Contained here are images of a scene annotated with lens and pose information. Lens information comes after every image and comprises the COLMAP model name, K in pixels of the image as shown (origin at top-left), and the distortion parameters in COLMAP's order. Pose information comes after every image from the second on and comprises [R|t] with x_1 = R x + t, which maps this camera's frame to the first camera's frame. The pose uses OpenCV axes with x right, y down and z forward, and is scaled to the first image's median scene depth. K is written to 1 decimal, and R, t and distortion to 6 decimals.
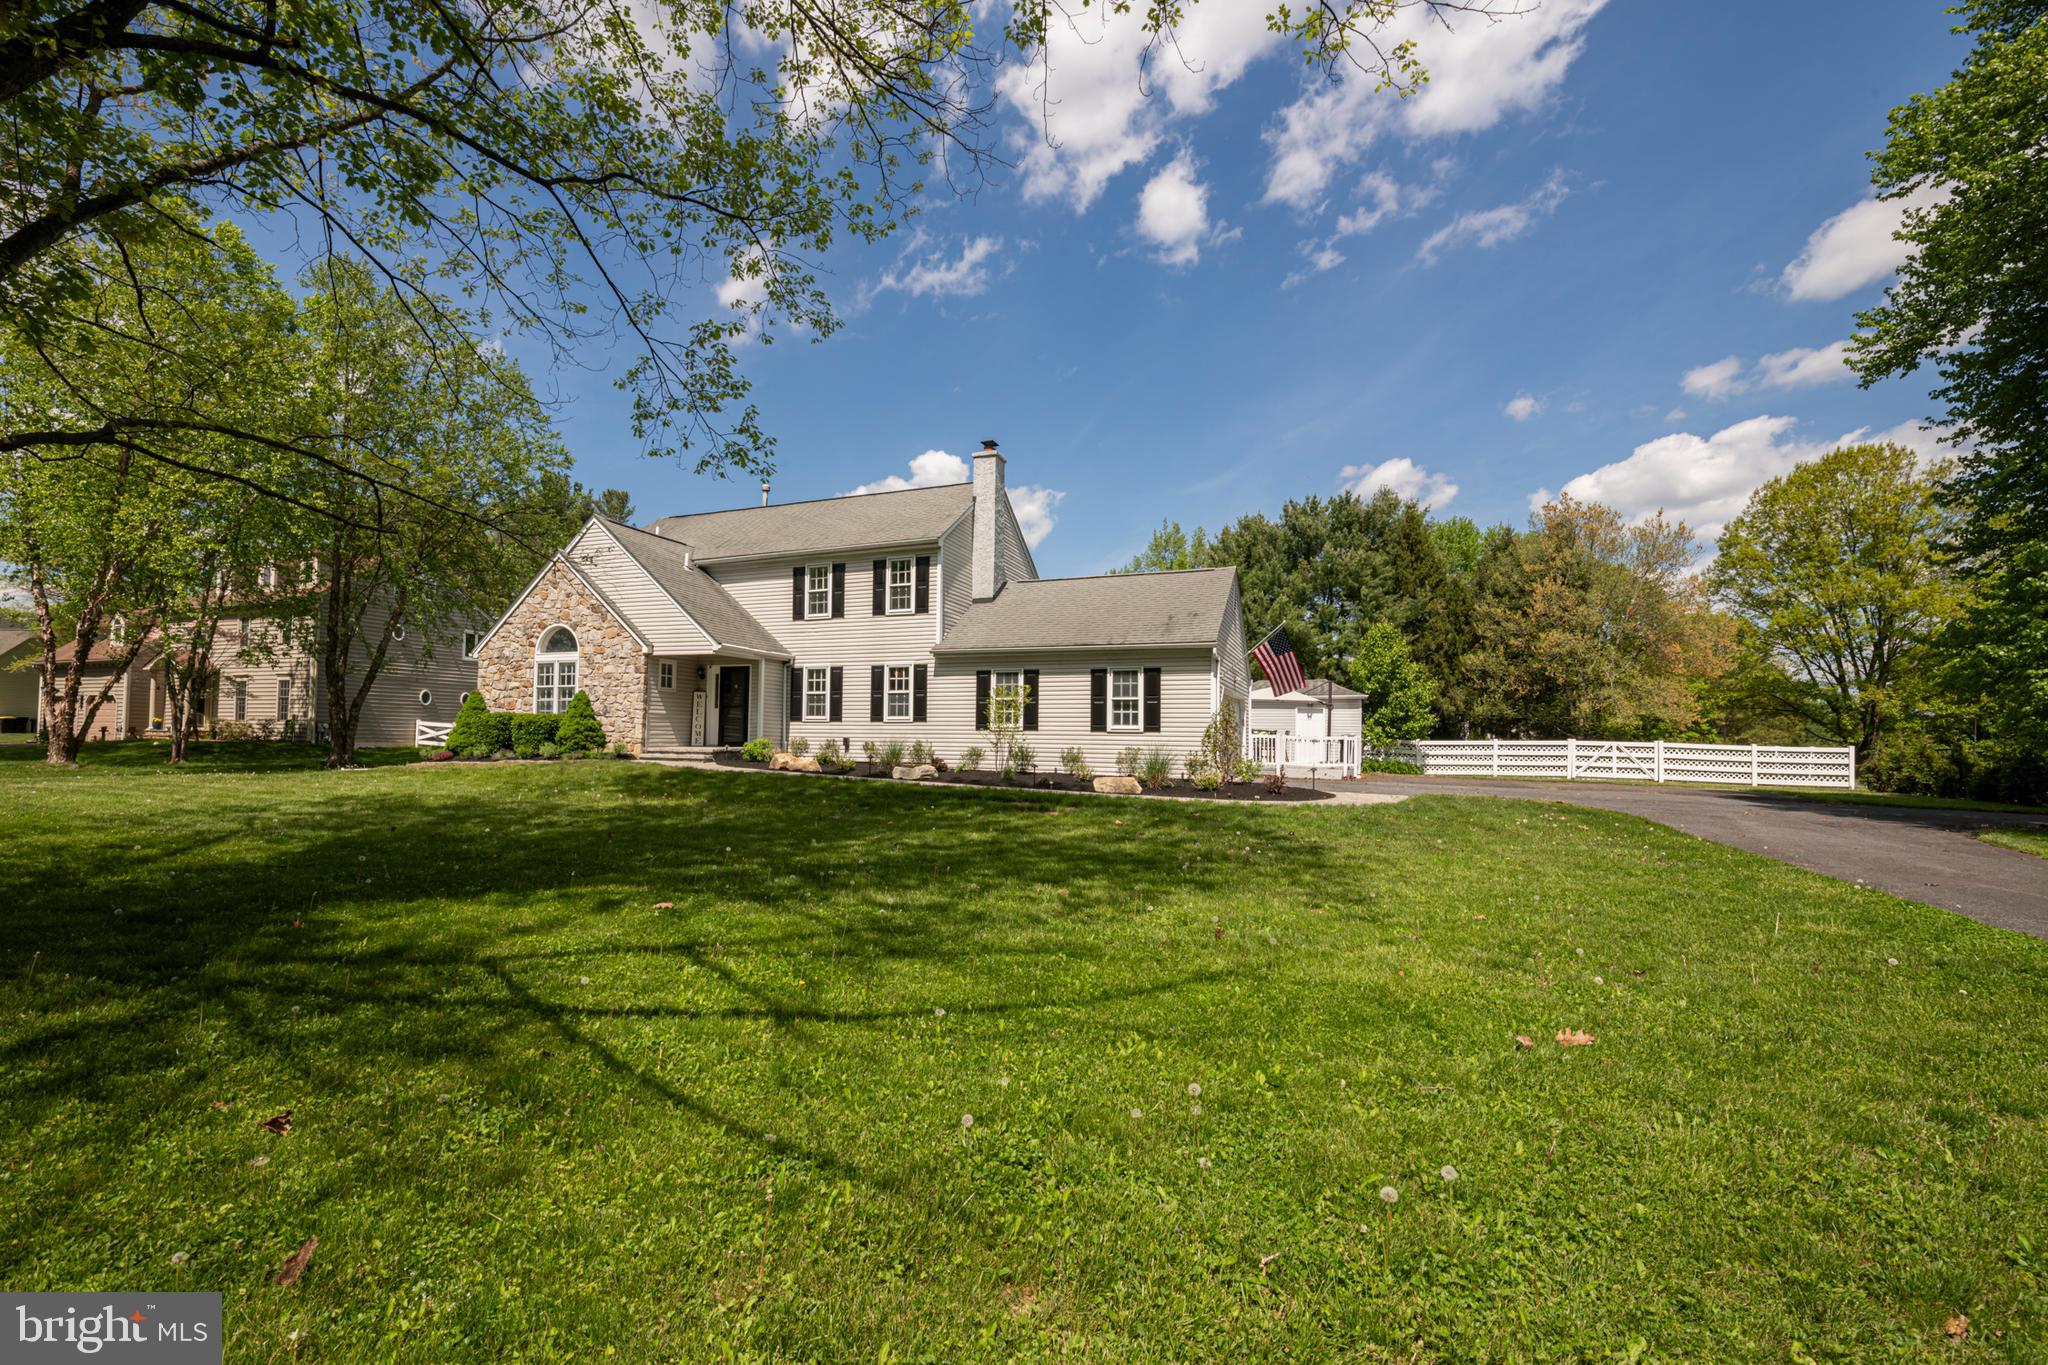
lens RADIAL K [[853.5, 0, 1000.3], [0, 853.5, 712.4], [0, 0, 1]] dist [-0.013251, -0.001132]
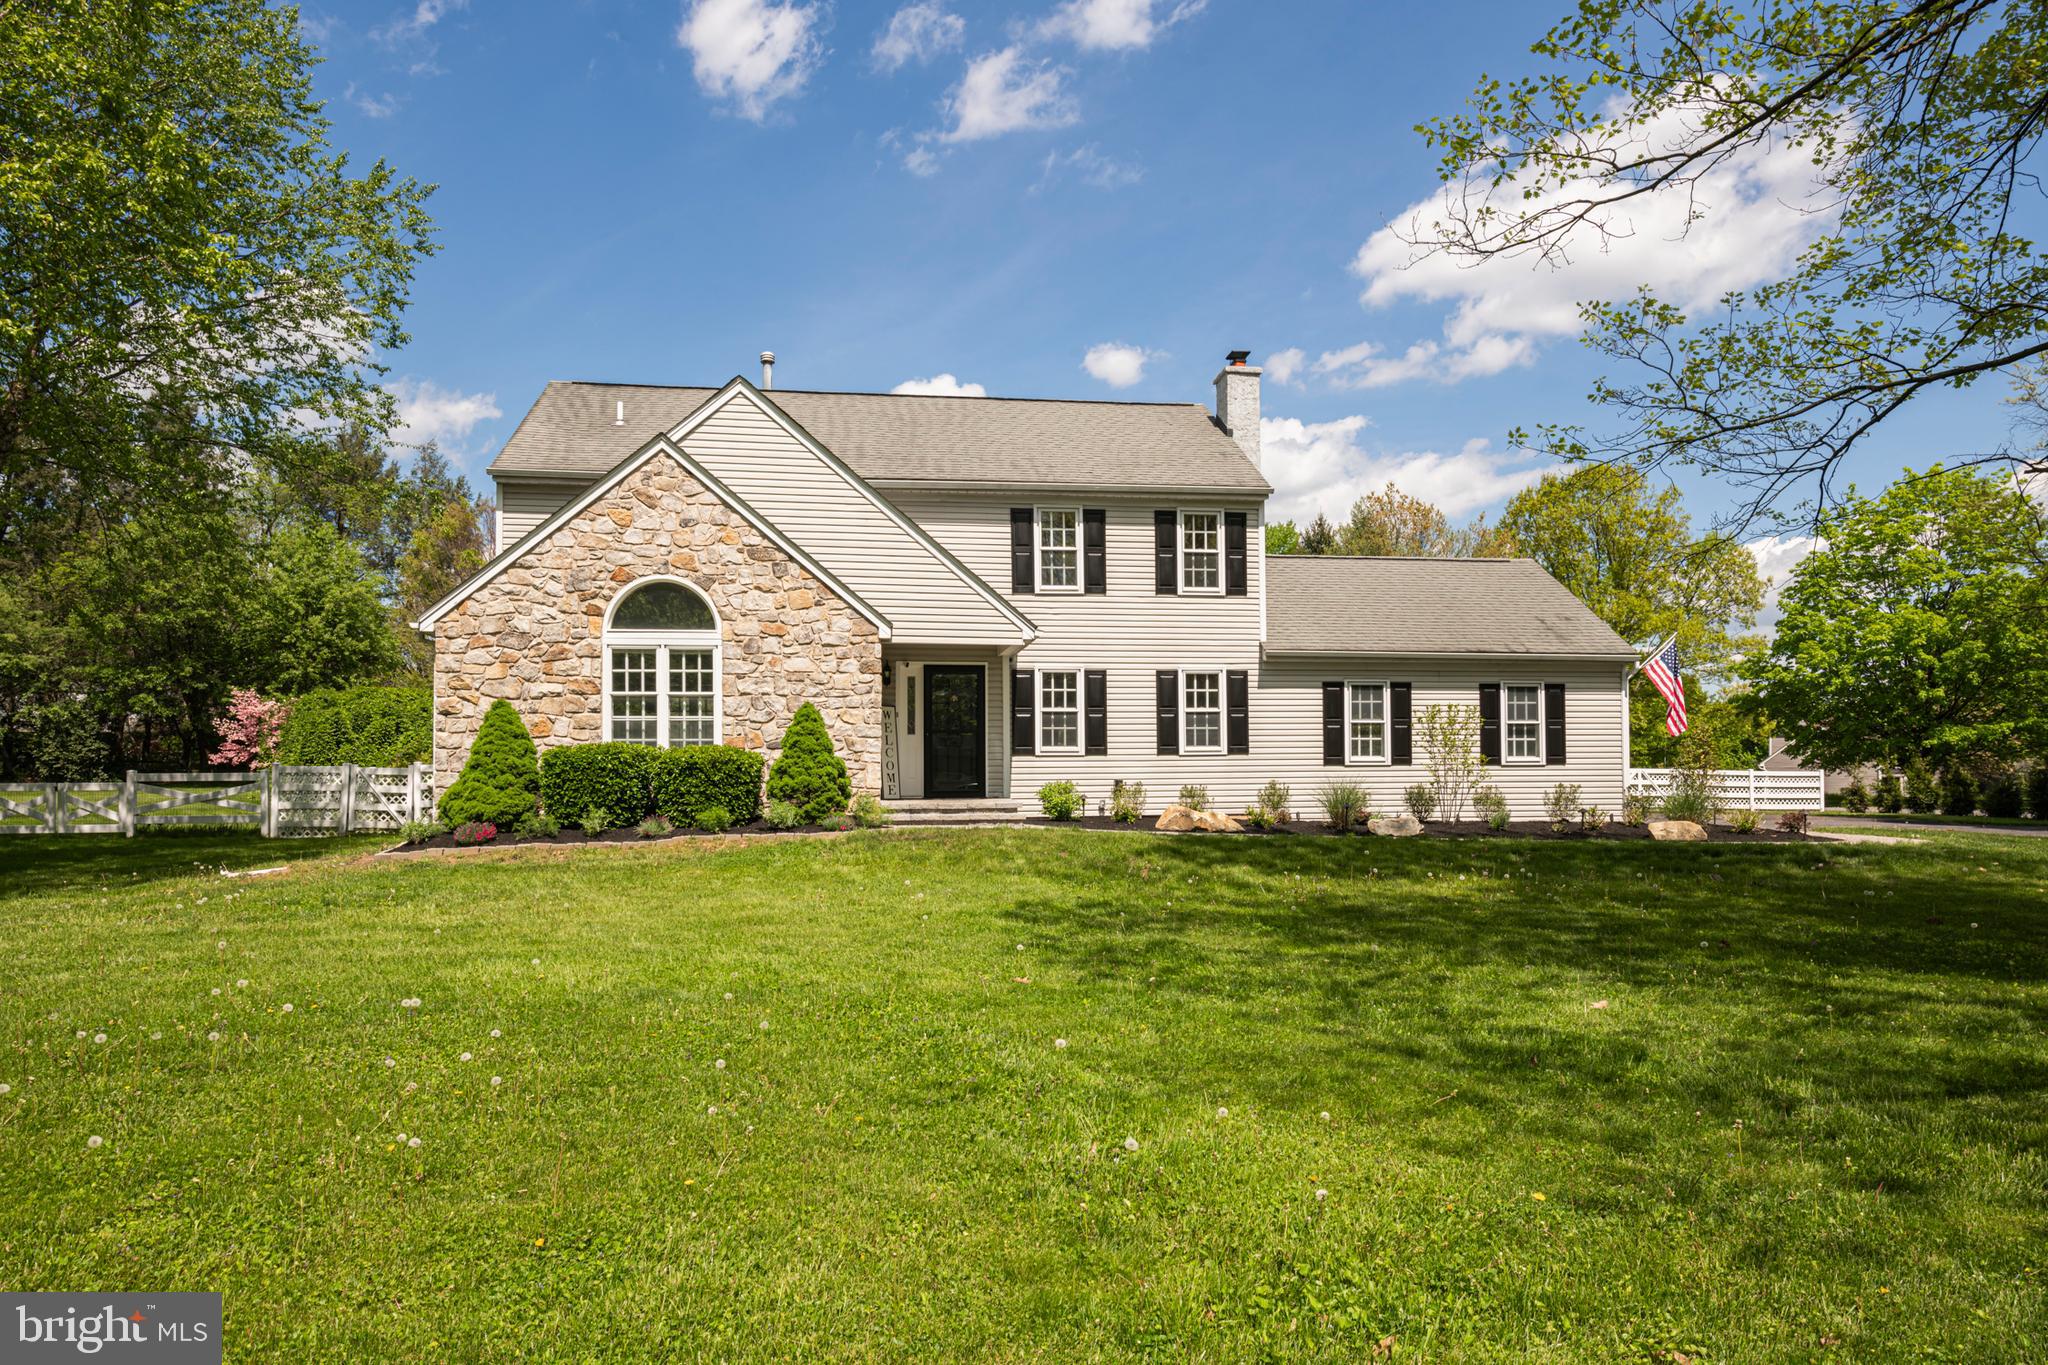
lens RADIAL K [[1237.8, 0, 1029.6], [0, 1237.8, 744.7], [0, 0, 1]] dist [0.003008, 0.002206]
pose [[0.862439, -0.005407, 0.506132, -0.703545], [0.001547, 0.999966, 0.008047, -0.004631], [-0.506158, -0.006157, 0.862419, 0.217449]]
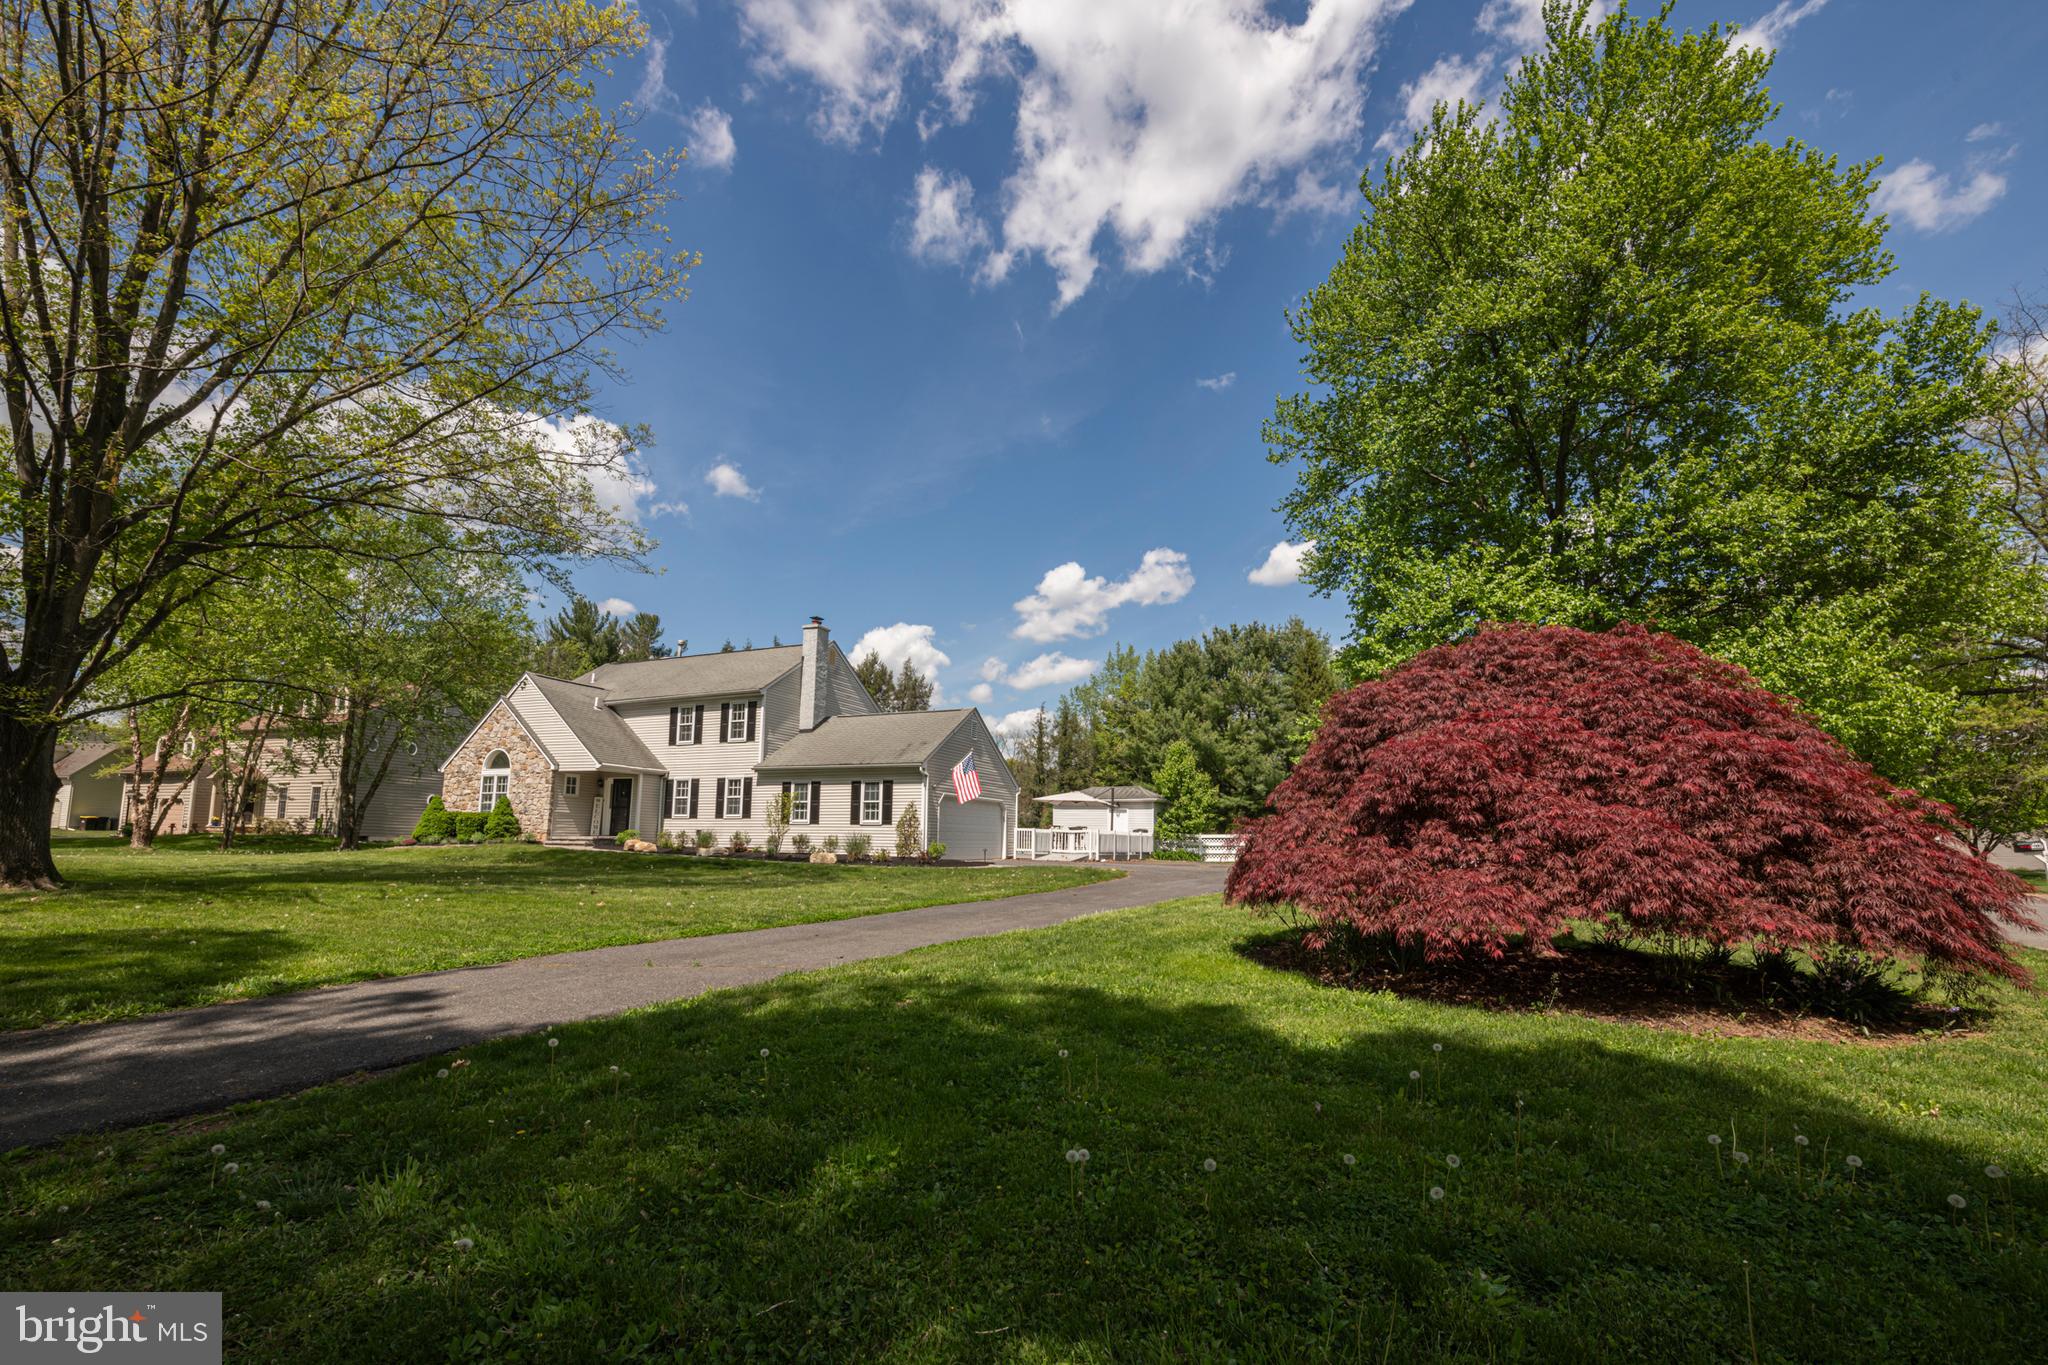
lens RADIAL K [[847.9, 0, 1057.2], [0, 847.9, 747.0], [0, 0, 1]] dist [-0.014553, -0.001419]
pose [[0.999982, -0.001468, -0.005737, 0.404766], [0.001001, 0.996743, -0.080640, 0.006896], [0.005836, 0.080632, 0.996727, -0.375169]]
